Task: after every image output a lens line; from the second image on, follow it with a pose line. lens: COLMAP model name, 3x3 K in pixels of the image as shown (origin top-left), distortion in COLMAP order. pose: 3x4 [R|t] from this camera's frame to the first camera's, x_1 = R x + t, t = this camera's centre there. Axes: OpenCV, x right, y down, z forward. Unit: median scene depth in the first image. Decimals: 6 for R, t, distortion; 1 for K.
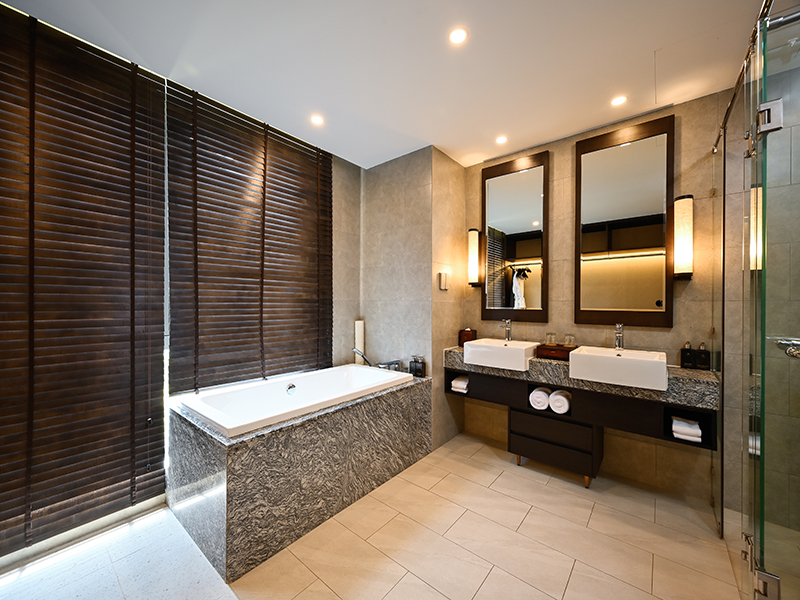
lens RADIAL K [[319.6, 0, 400.7], [0, 319.6, 304.5], [0, 0, 1]] dist [-0.001173, 0.000103]
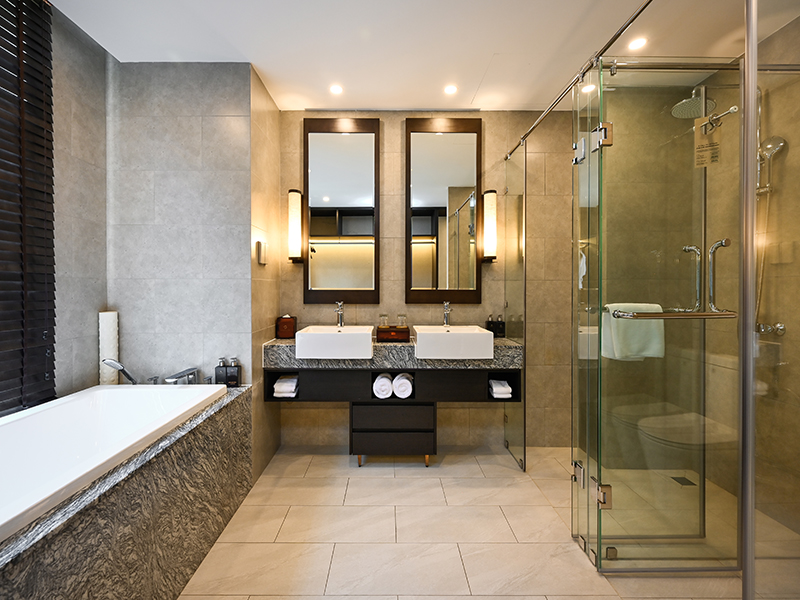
lens RADIAL K [[356.8, 0, 397.2], [0, 356.8, 290.4], [0, 0, 1]] dist [-0.000100, 0.000352]
pose [[0.767424, -0.008735, 0.641081, -0.172870], [0.006956, 0.999962, 0.005299, 0.013381], [-0.641102, 0.000393, 0.767455, 0.173197]]
